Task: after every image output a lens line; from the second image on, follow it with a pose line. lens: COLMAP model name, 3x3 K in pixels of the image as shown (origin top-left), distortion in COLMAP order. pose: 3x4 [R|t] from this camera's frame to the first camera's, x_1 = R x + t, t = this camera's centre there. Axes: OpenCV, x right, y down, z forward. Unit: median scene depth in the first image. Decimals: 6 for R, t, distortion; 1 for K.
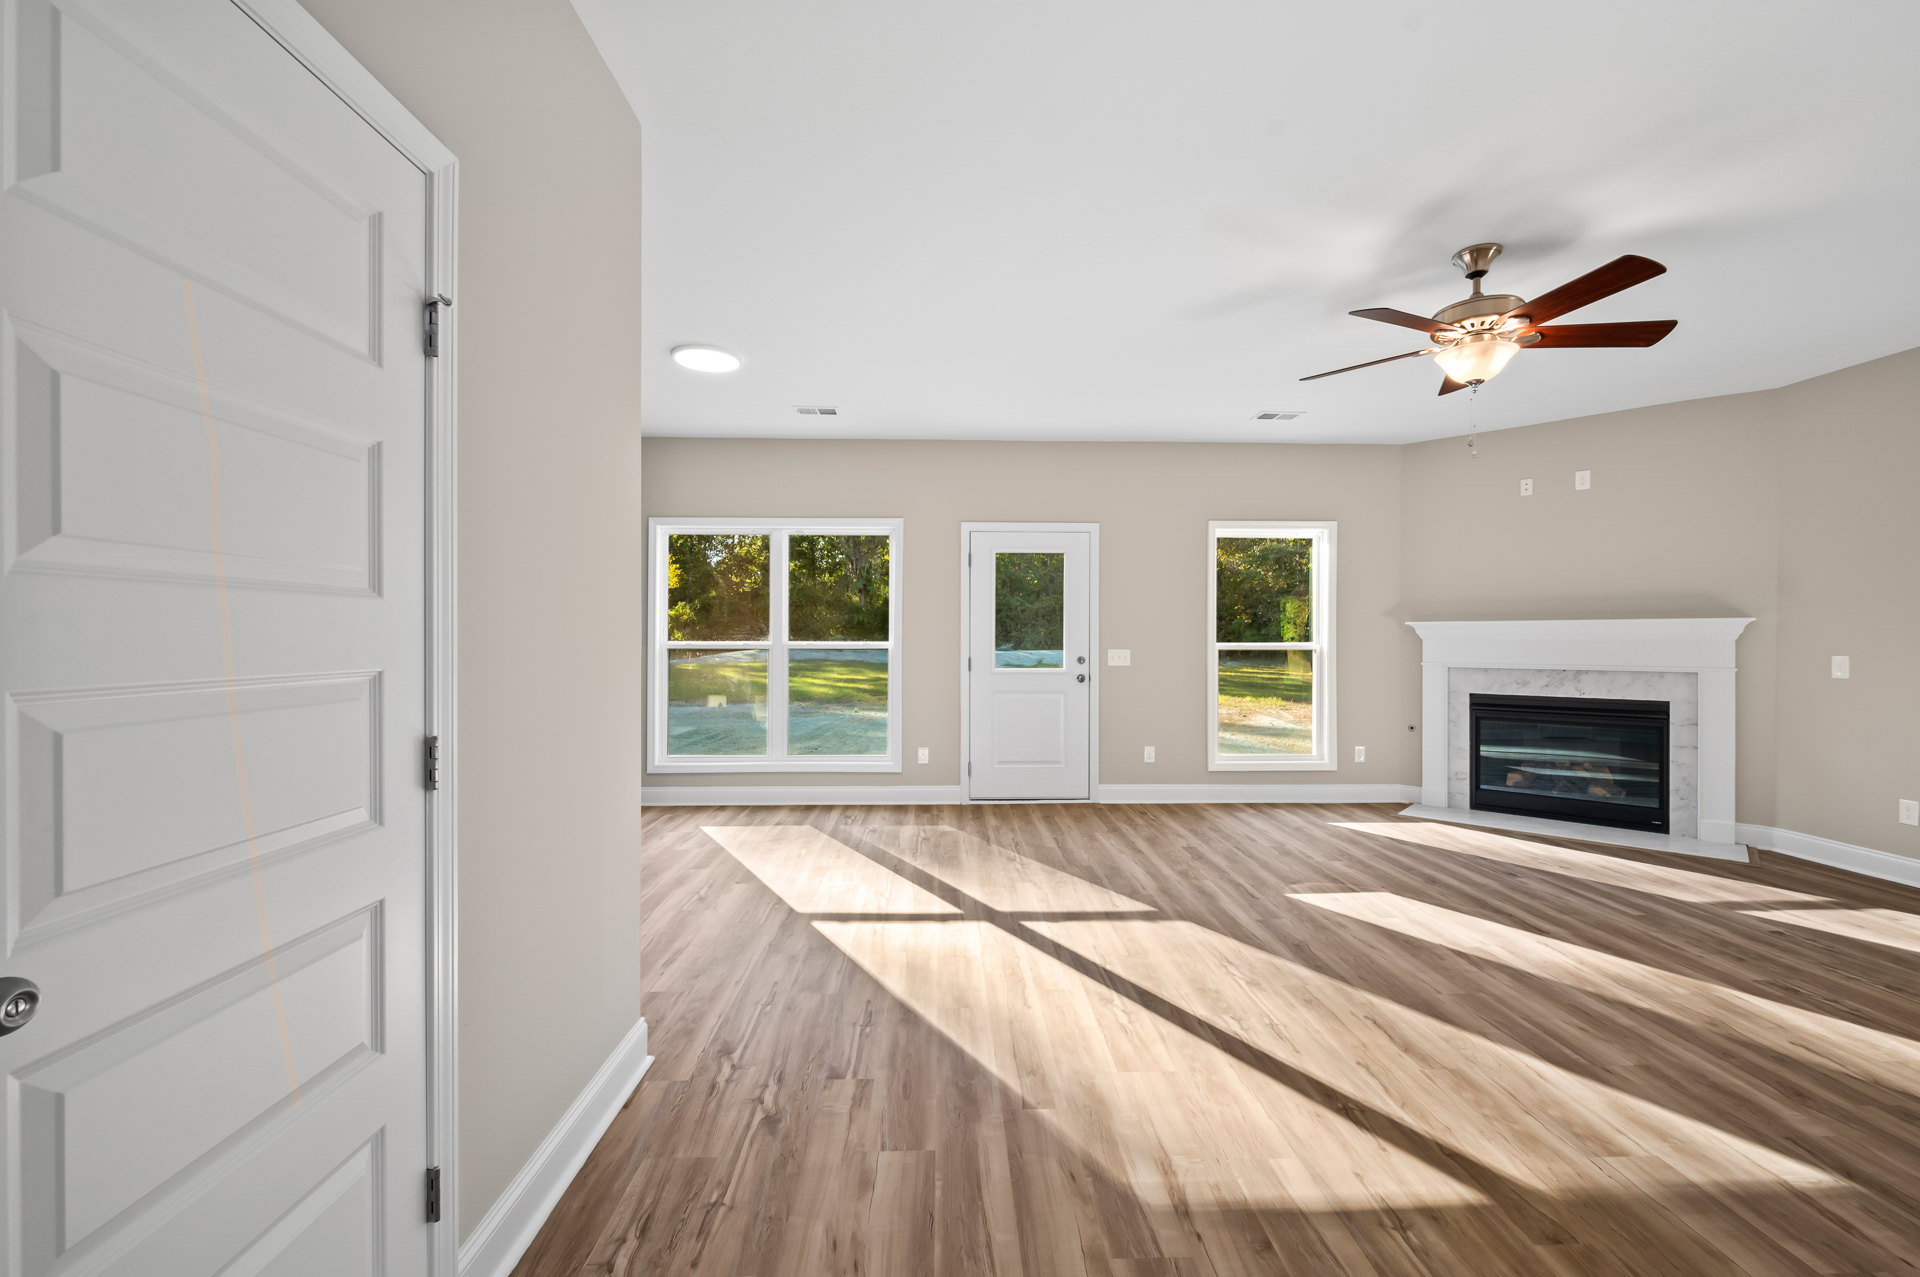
lens RADIAL K [[780.4, 0, 960.0], [0, 780.4, 638.5], [0, 0, 1]] dist [-0.000248, -0.000016]
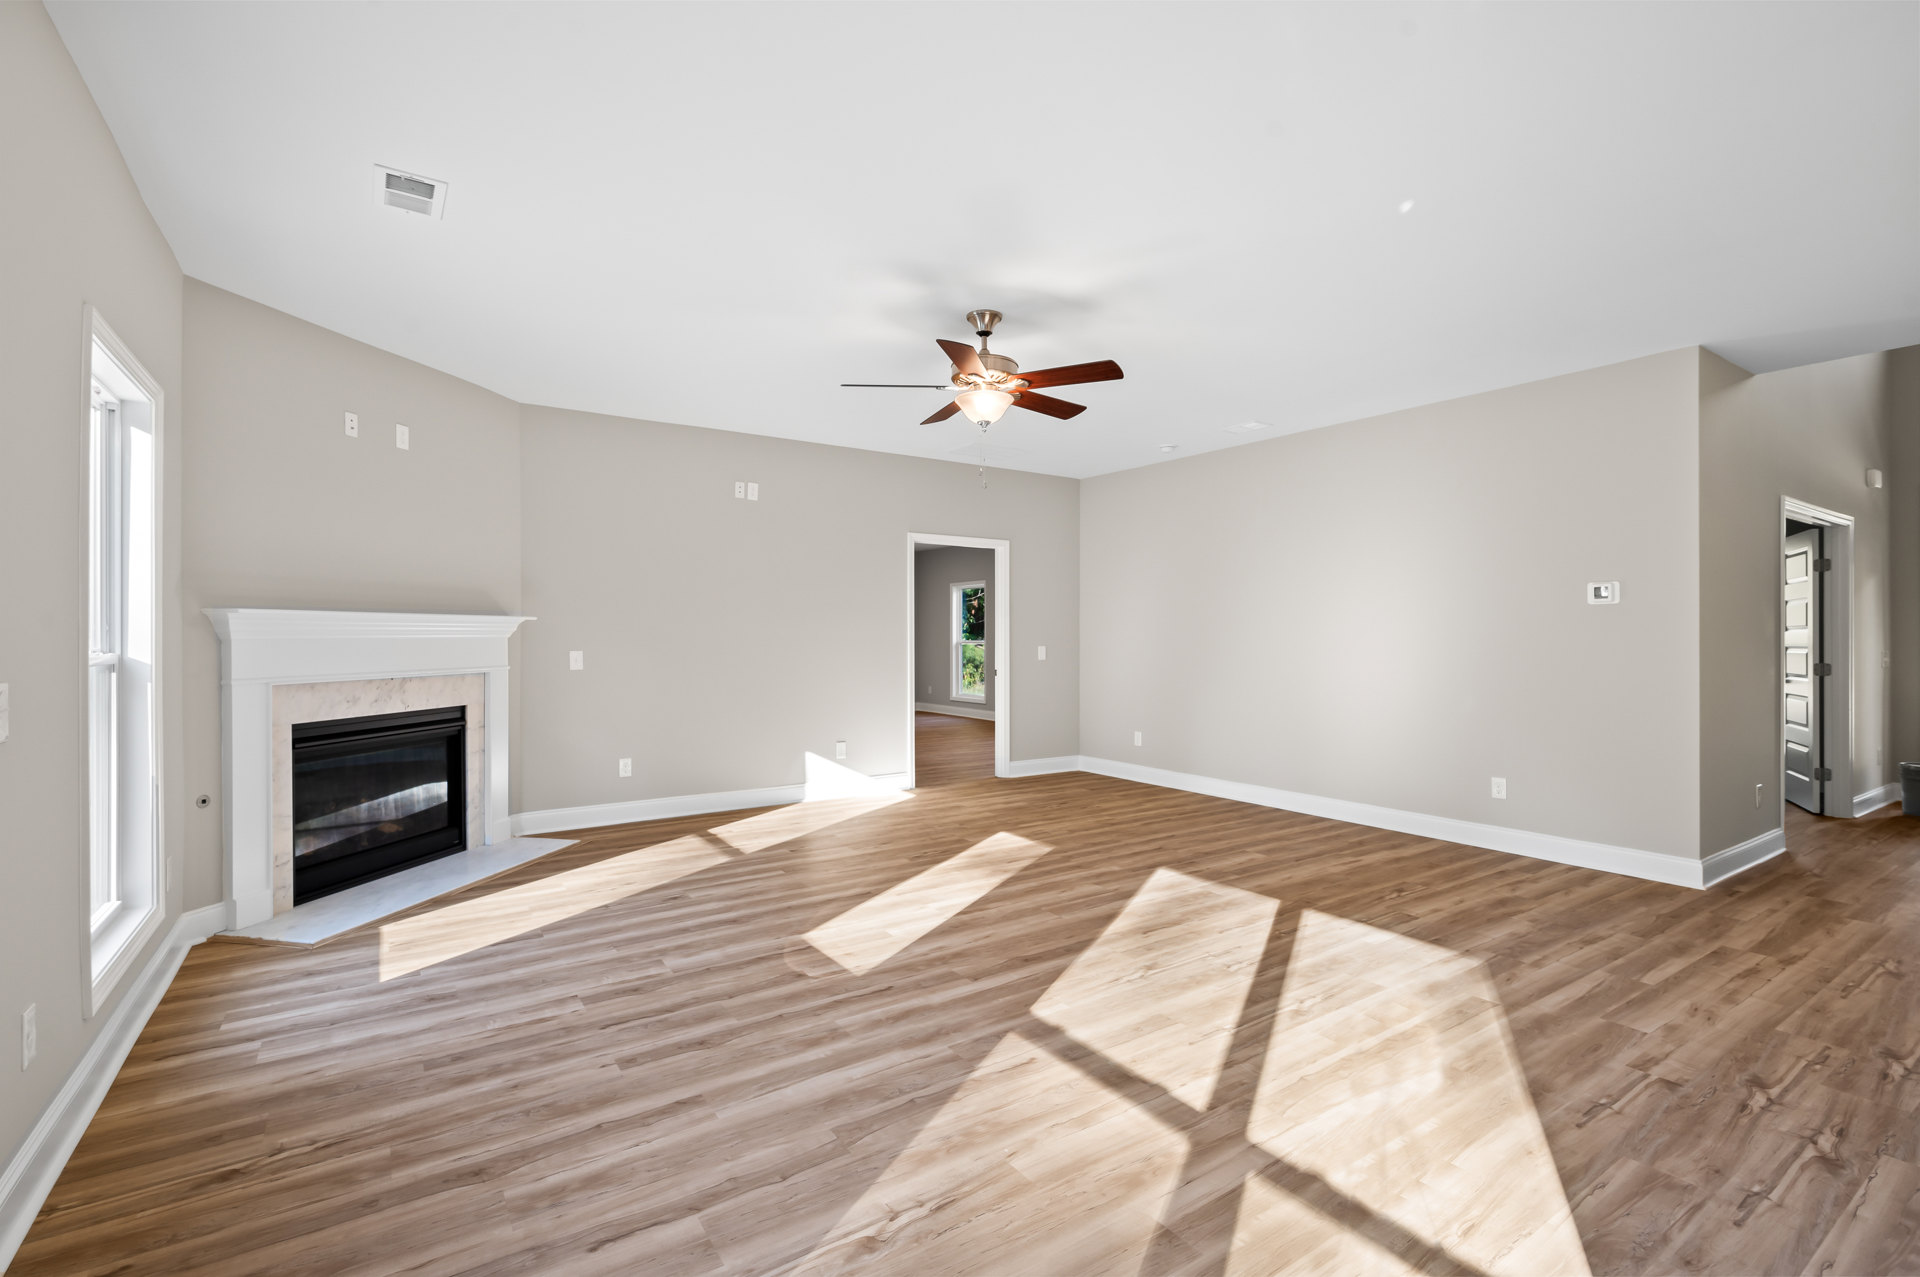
lens RADIAL K [[872.8, 0, 960.0], [0, 872.8, 638.5], [0, 0, 1]] dist [0.002688, 0.000772]
pose [[-0.543671, -0.004722, 0.839285, -0.391236], [-0.000728, 0.999986, 0.005155, -0.005497], [-0.839298, 0.002191, -0.543667, 1.540669]]
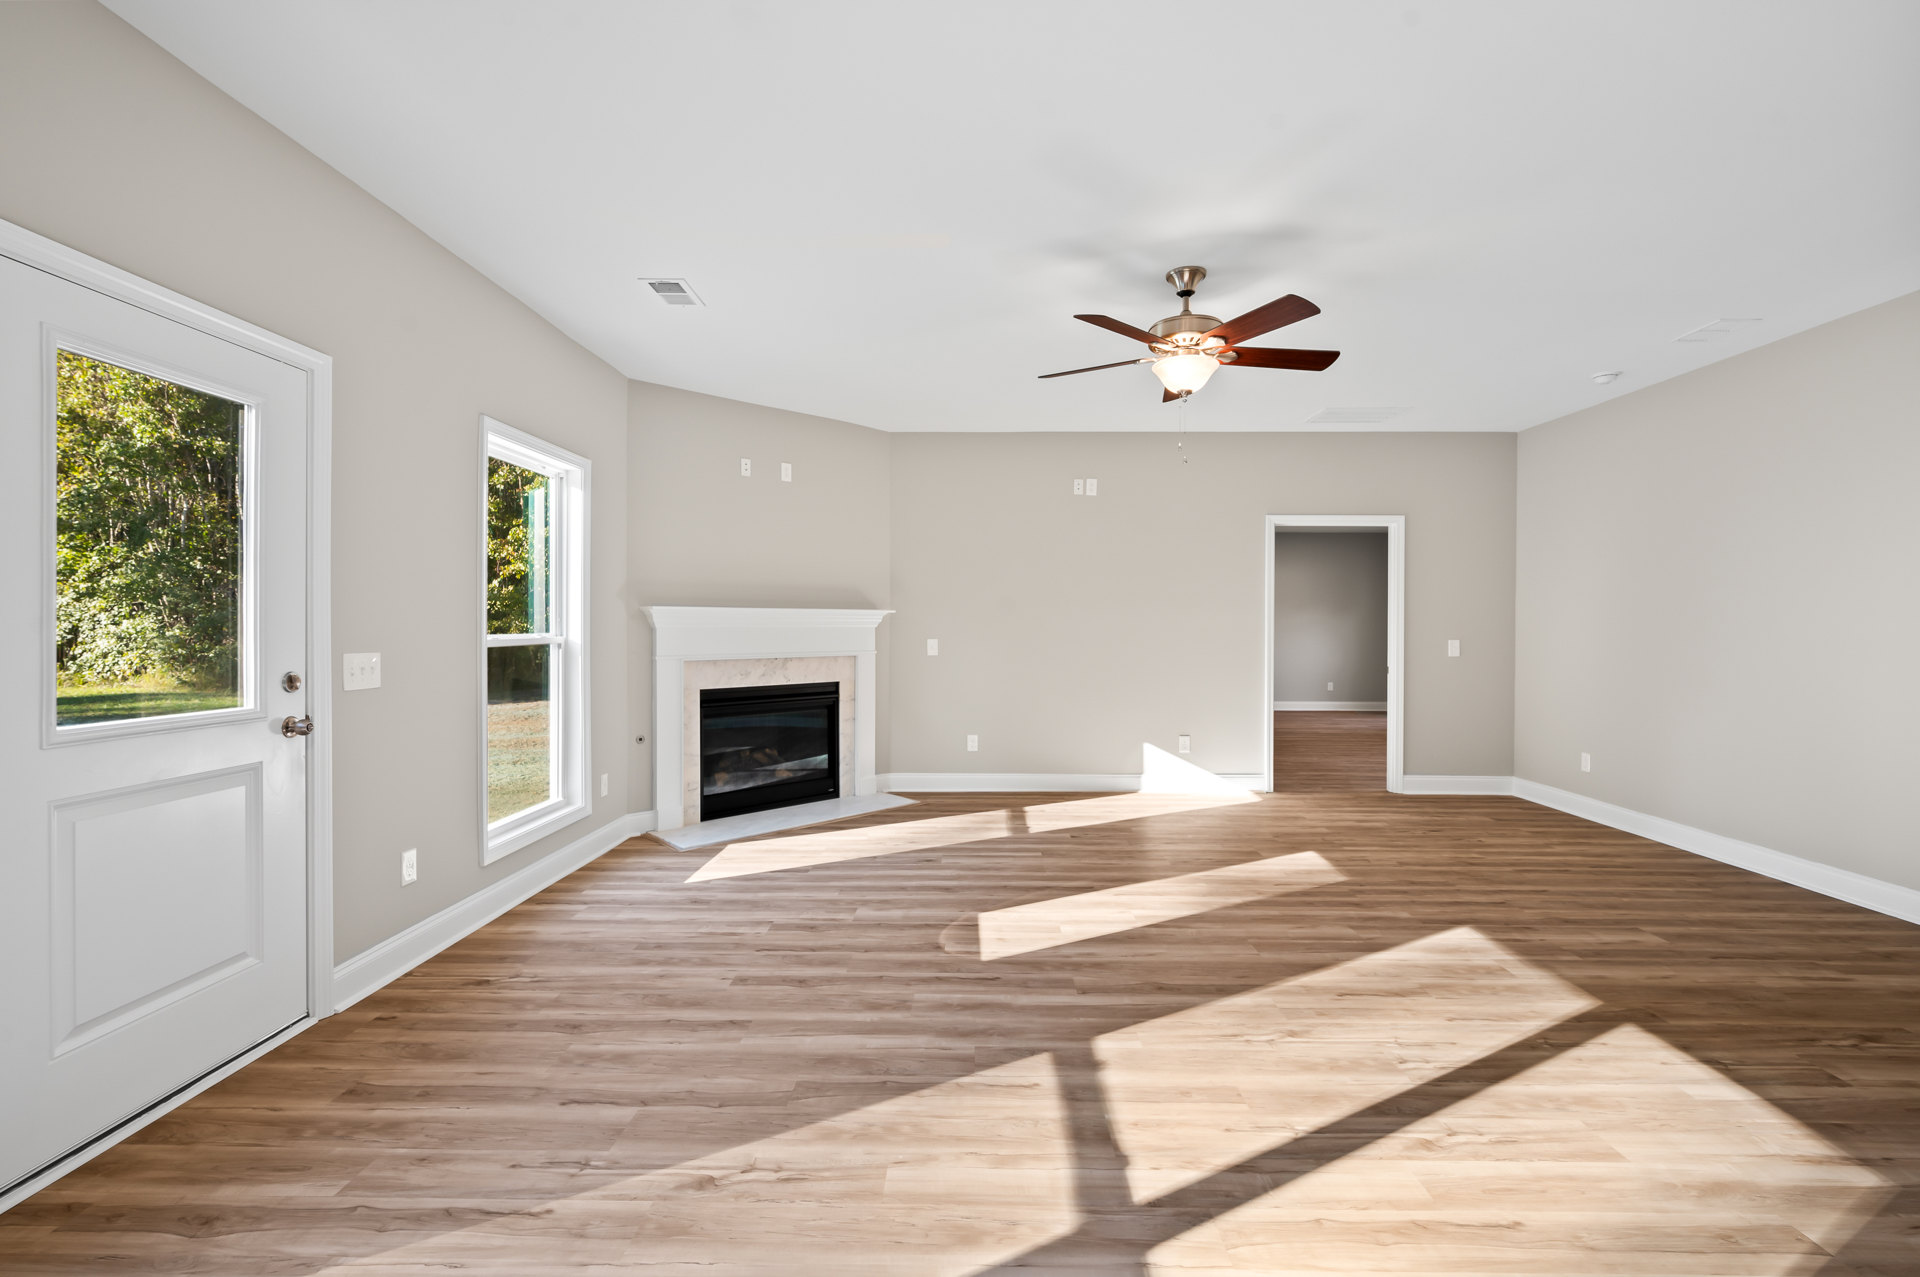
lens RADIAL K [[846.3, 0, 965.3], [0, 846.3, 634.1], [0, 0, 1]] dist [0.001947, 0.000550]
pose [[0.039705, -0.011270, 0.999148, -0.468383], [-0.002025, 0.999933, 0.011360, -0.005345], [-0.999209, -0.002475, 0.039680, 1.101125]]
